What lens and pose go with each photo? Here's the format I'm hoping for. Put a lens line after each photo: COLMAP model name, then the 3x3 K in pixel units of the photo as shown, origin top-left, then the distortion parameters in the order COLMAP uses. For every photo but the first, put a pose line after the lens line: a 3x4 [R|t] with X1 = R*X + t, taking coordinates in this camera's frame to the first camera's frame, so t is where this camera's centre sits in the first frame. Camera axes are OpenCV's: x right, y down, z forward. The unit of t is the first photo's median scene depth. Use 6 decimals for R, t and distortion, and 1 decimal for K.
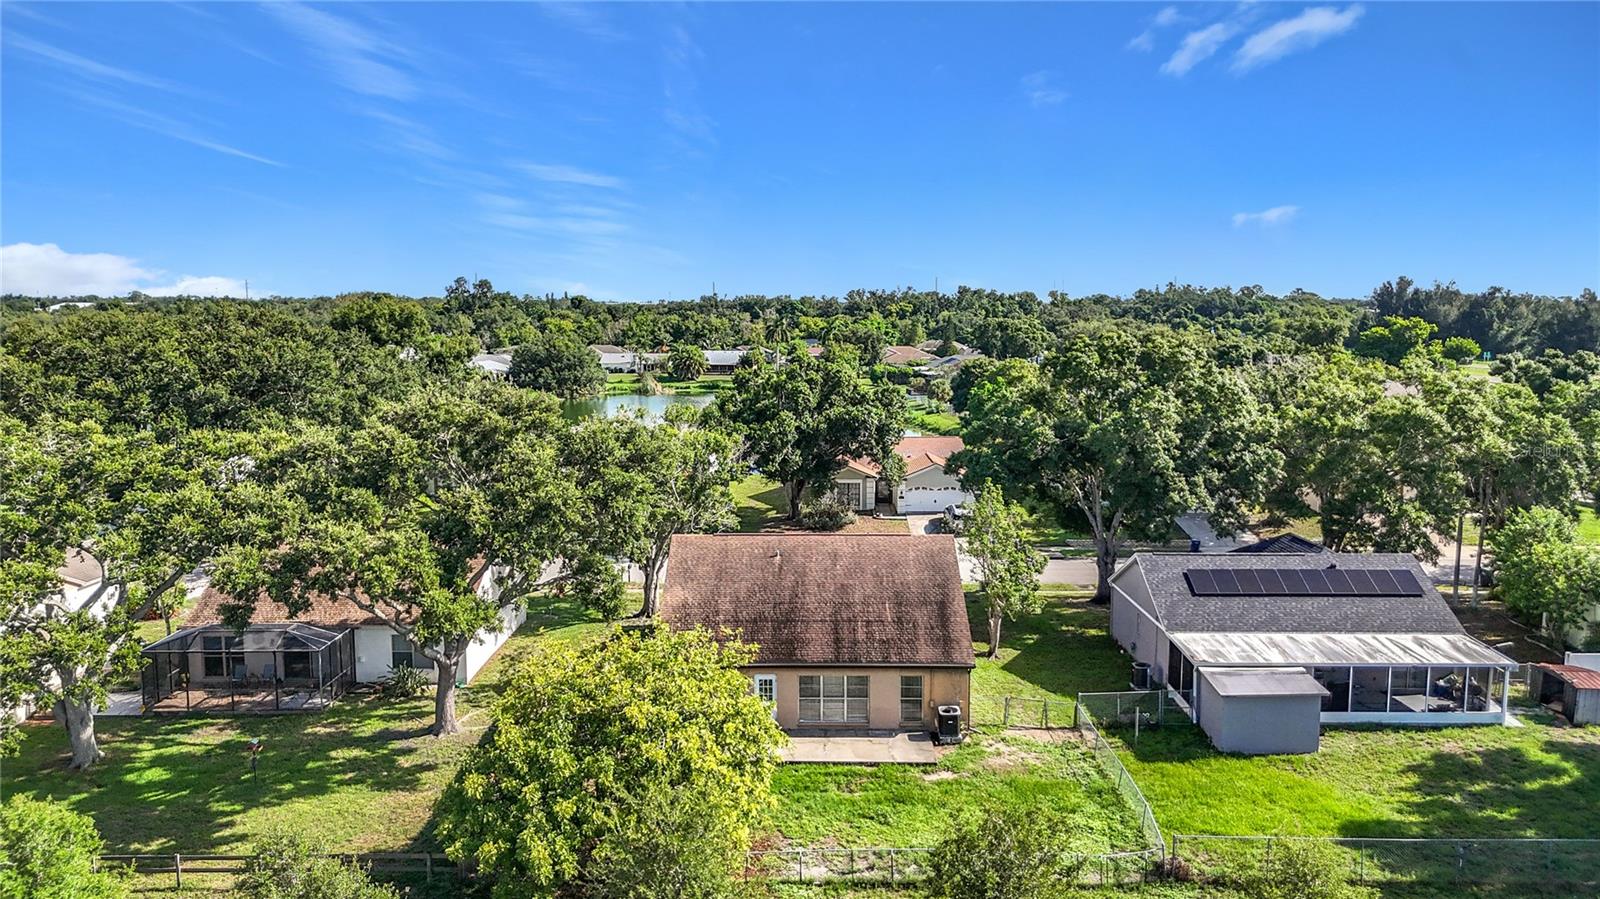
lens RADIAL K [[1187.3, 0, 805.9], [0, 1187.3, 440.7], [0, 0, 1]] dist [0.069980, -0.072402]
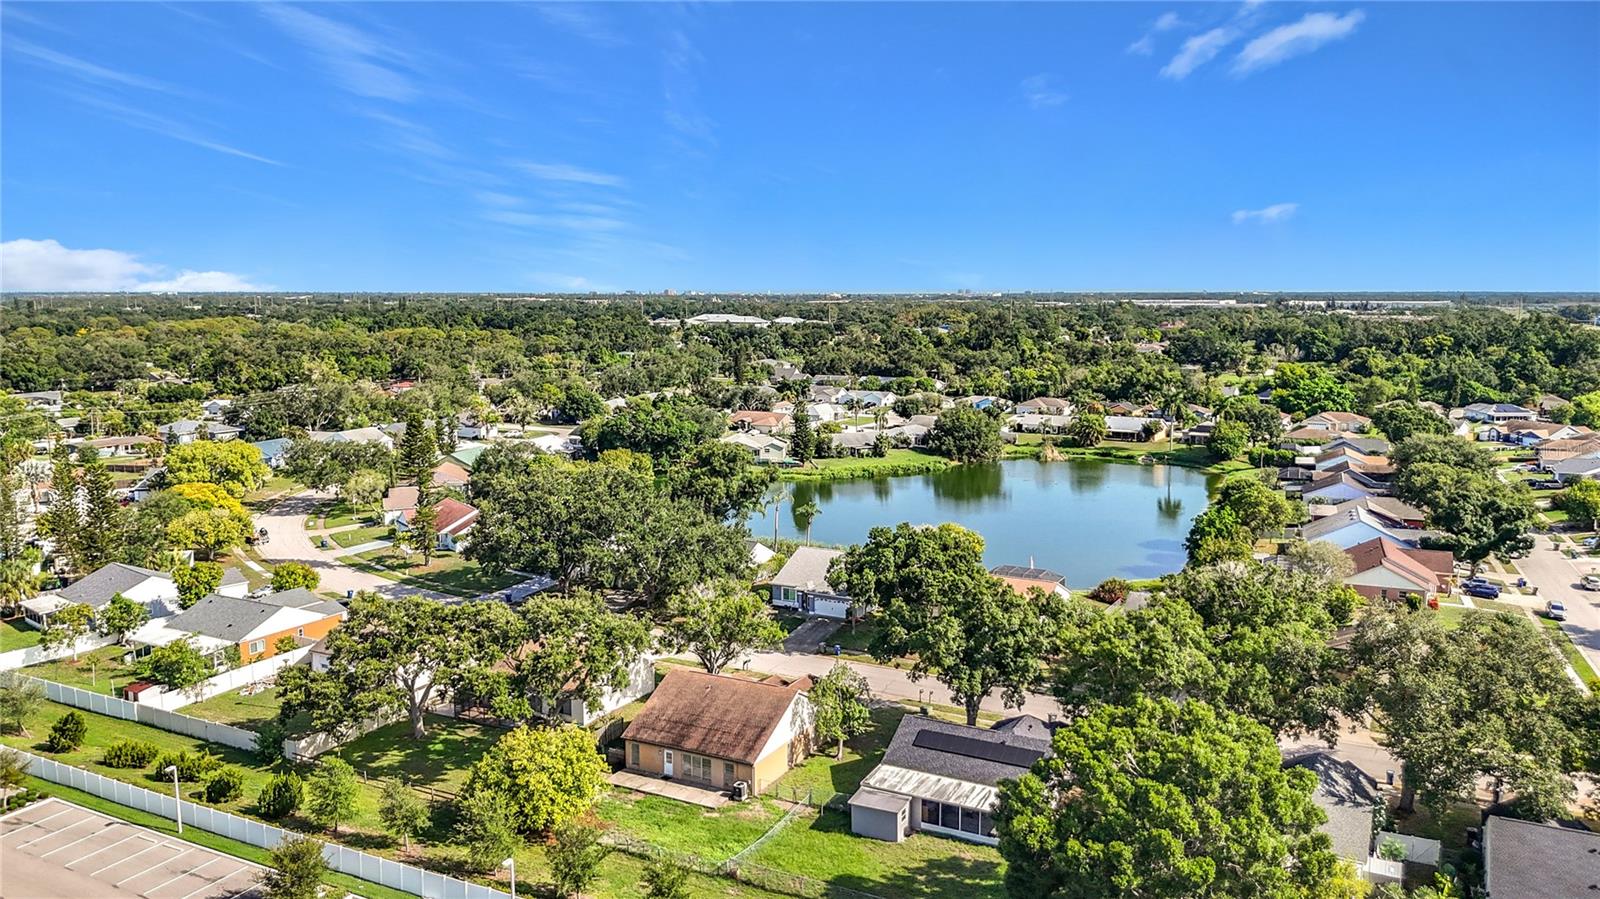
lens RADIAL K [[1205.3, 0, 793.9], [0, 1205.3, 432.3], [0, 0, 1]] dist [0.114375, -0.226371]
pose [[0.876982, 0.054024, -0.477476, 1.121684], [-0.050593, 0.998518, 0.020052, -0.403316], [0.477852, 0.006571, 0.878416, -0.746693]]
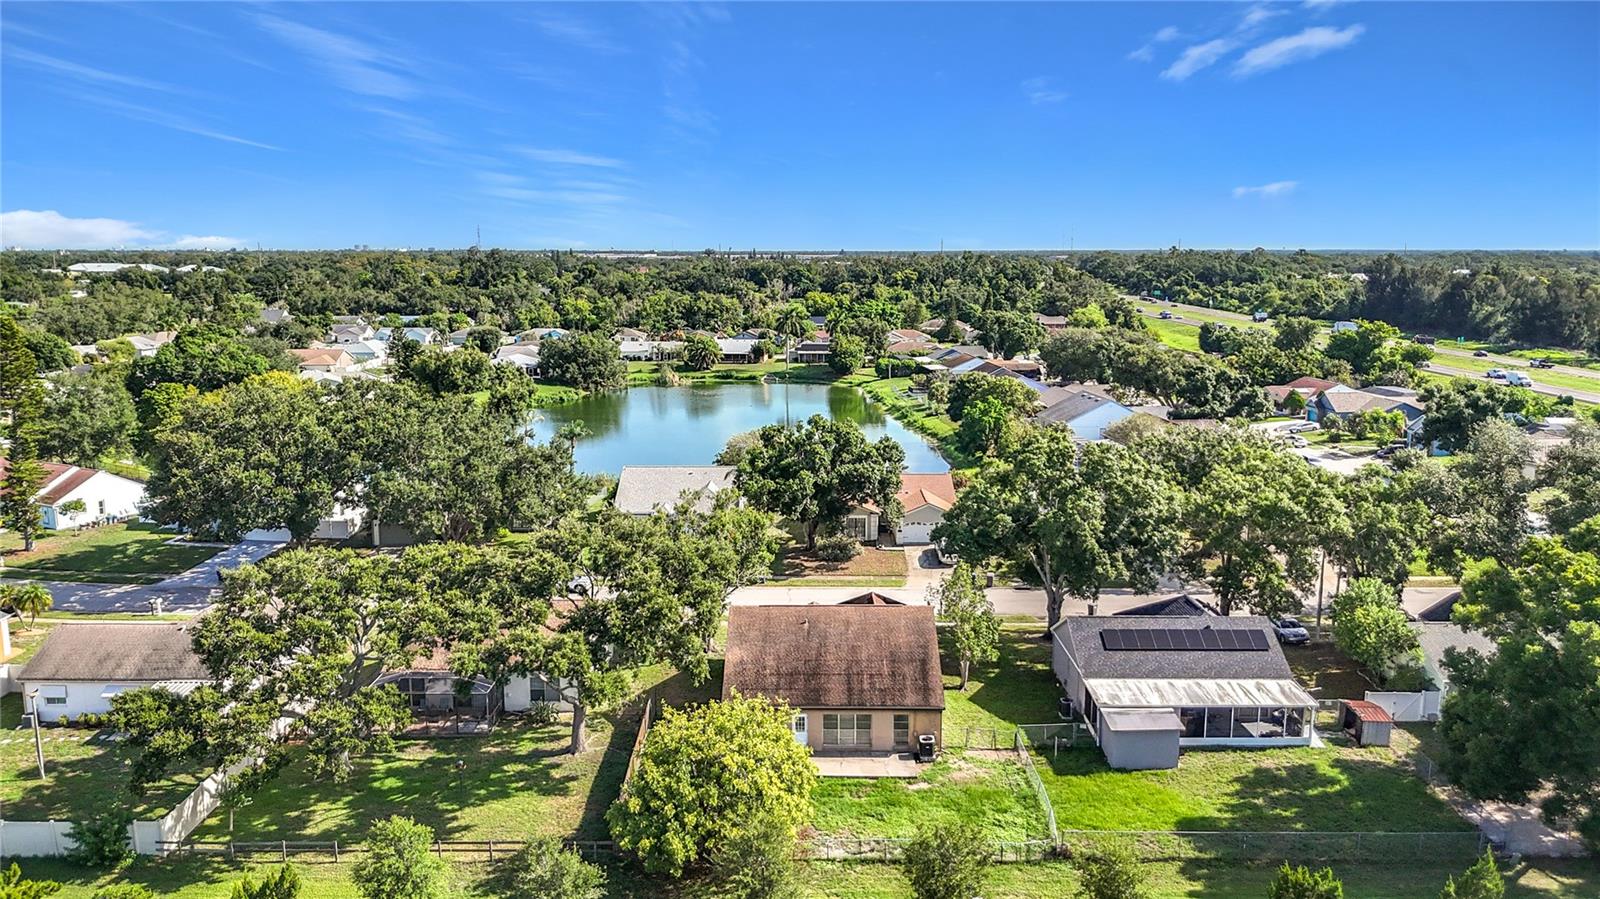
lens RADIAL K [[1209.1, 0, 806.1], [0, 1209.1, 447.0], [0, 0, 1]] dist [0.054512, -0.102293]
pose [[0.999994, -0.000199, -0.003436, -0.021100], [0.000370, 0.998760, 0.049773, -0.197432], [0.003422, -0.049774, 0.998755, -0.446096]]
